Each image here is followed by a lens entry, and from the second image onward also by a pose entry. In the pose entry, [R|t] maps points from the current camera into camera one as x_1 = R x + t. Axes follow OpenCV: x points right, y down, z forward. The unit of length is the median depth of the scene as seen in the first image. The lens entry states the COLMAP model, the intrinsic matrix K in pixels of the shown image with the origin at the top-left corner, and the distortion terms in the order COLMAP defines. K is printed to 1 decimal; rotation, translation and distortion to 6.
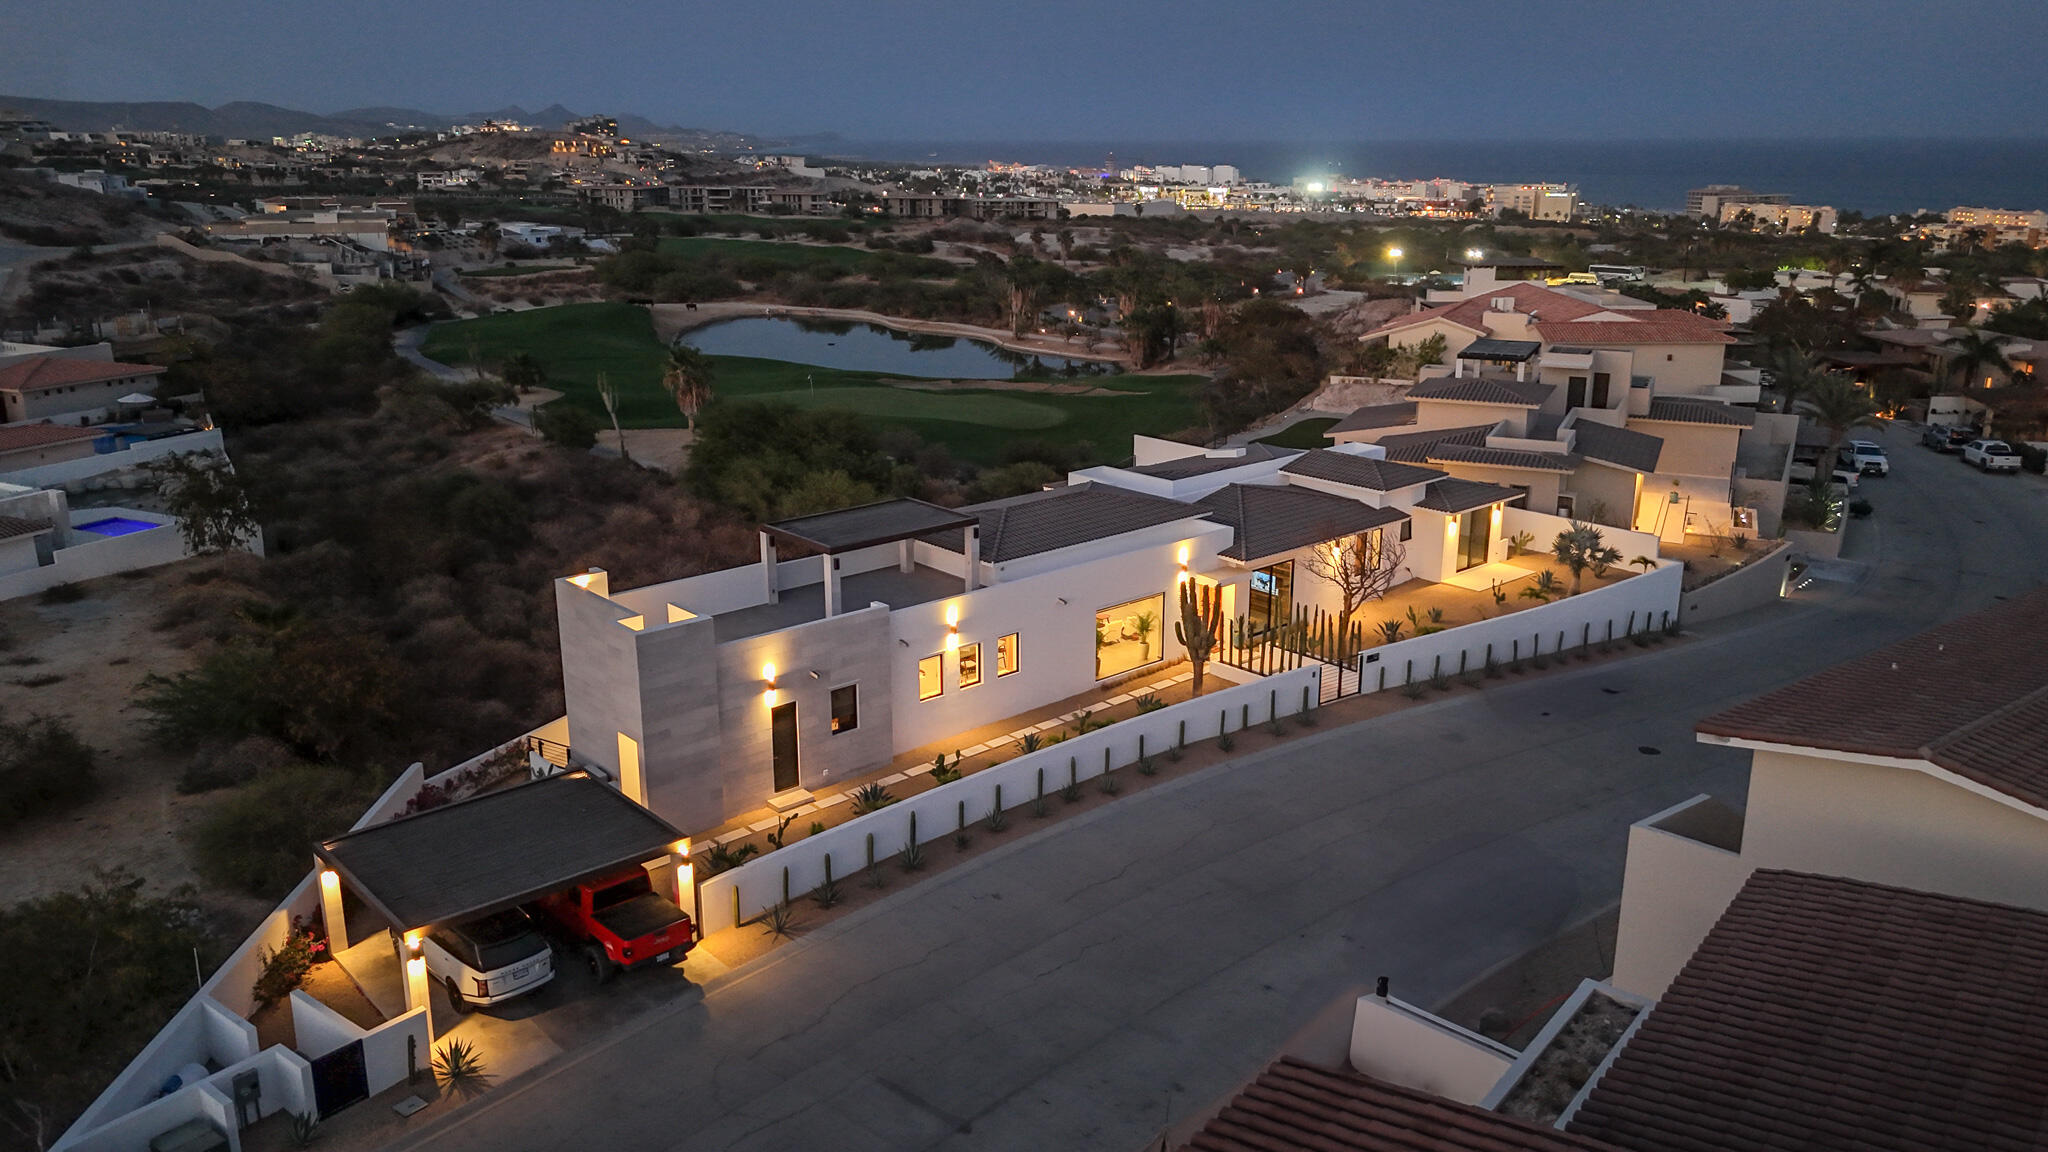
lens RADIAL K [[1495.6, 0, 1035.2], [0, 1495.6, 580.8], [0, 0, 1]] dist [0.060480, -0.041898]
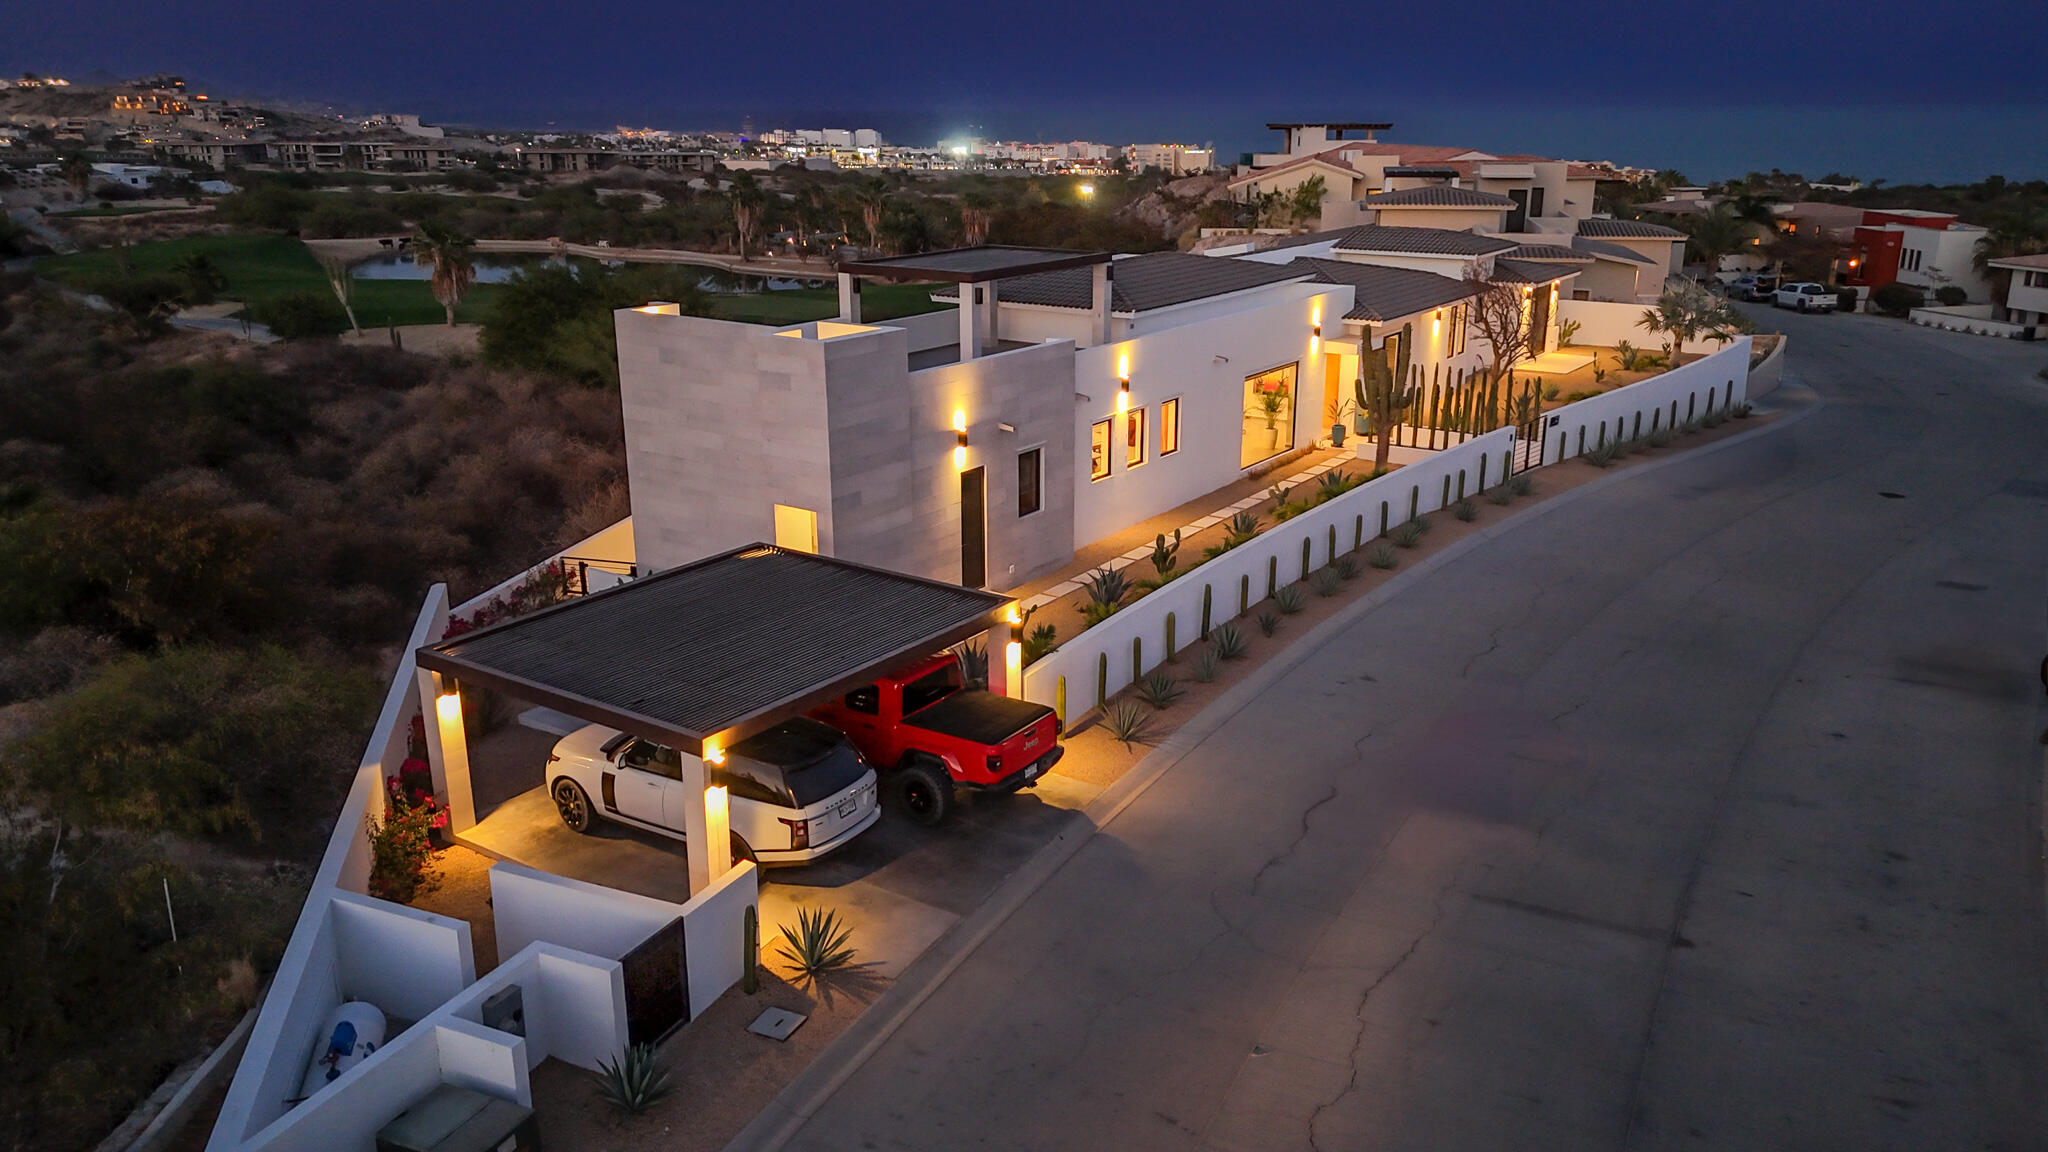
lens RADIAL K [[1495.6, 0, 1035.2], [0, 1495.6, 580.8], [0, 0, 1]] dist [0.060480, -0.041898]
pose [[0.973371, -0.071714, 0.217731, -0.141402], [0.067356, 0.997353, 0.027381, 0.056313], [-0.219118, -0.011986, 0.975625, 0.140433]]
